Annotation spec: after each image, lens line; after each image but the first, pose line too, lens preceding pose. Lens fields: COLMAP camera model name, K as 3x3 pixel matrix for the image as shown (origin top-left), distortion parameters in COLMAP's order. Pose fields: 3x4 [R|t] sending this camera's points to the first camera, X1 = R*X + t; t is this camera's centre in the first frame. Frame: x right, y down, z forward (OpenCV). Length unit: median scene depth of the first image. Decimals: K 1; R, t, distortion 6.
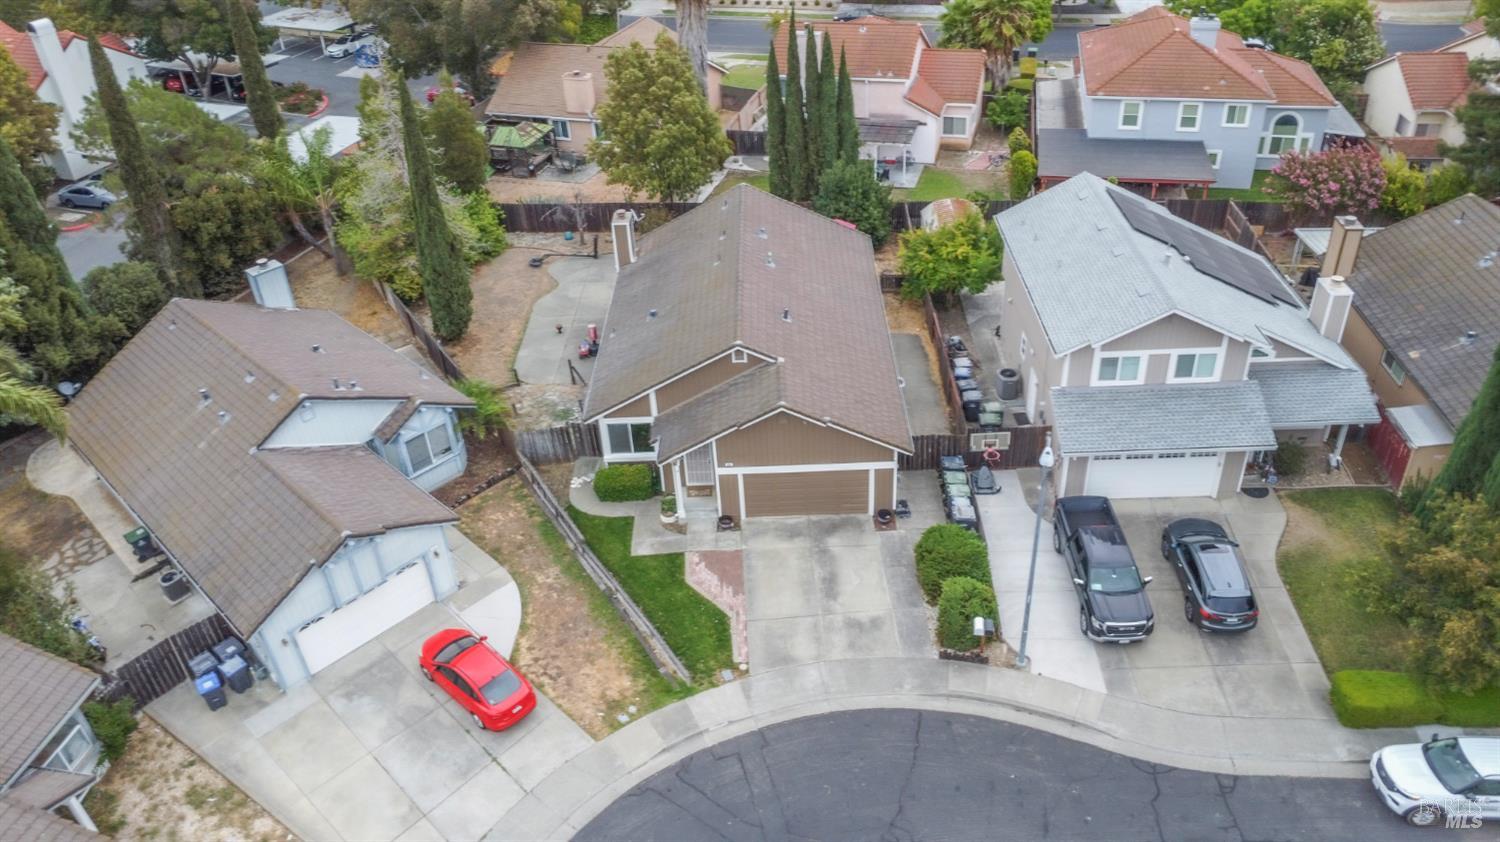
lens RADIAL K [[1082.4, 0, 750.0], [0, 1082.4, 421.0], [0, 0, 1]] dist [-0.029222, -0.009101]
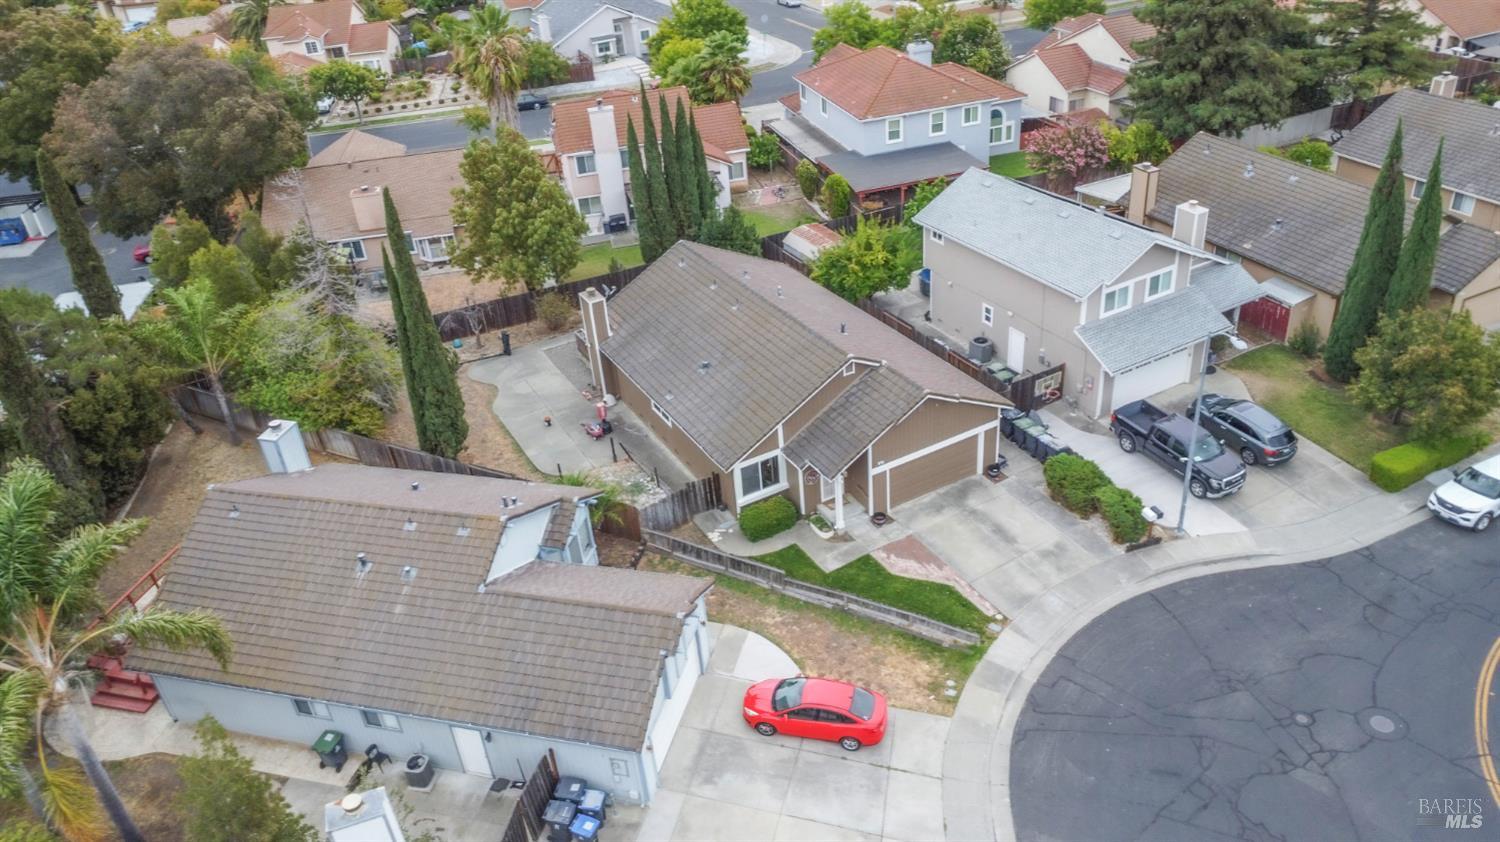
lens RADIAL K [[1082.4, 0, 750.0], [0, 1082.4, 421.0], [0, 0, 1]] dist [-0.029222, -0.009101]
pose [[0.869664, -0.269929, 0.413308, -0.569017], [0.300133, 0.953859, -0.008567, -0.030288], [-0.391925, 0.131497, 0.910551, 0.049304]]
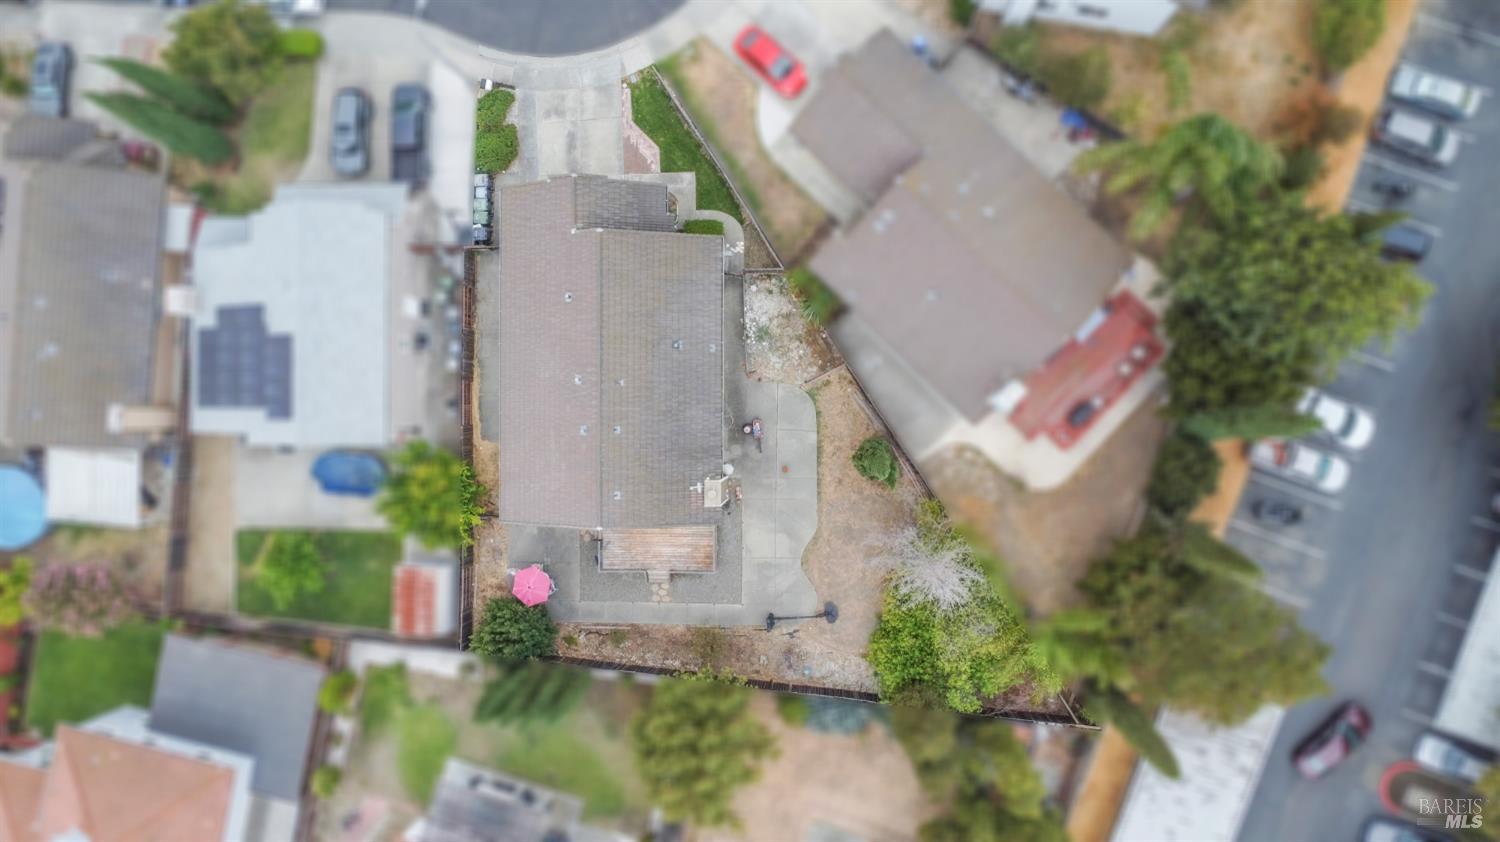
lens RADIAL K [[1082.4, 0, 750.0], [0, 1082.4, 421.0], [0, 0, 1]] dist [-0.029222, -0.009101]
pose [[-0.993283, 0.004578, 0.115623, -0.365819], [0.093688, -0.554633, 0.826804, -1.348866], [0.067913, 0.832083, 0.550478, 0.445440]]
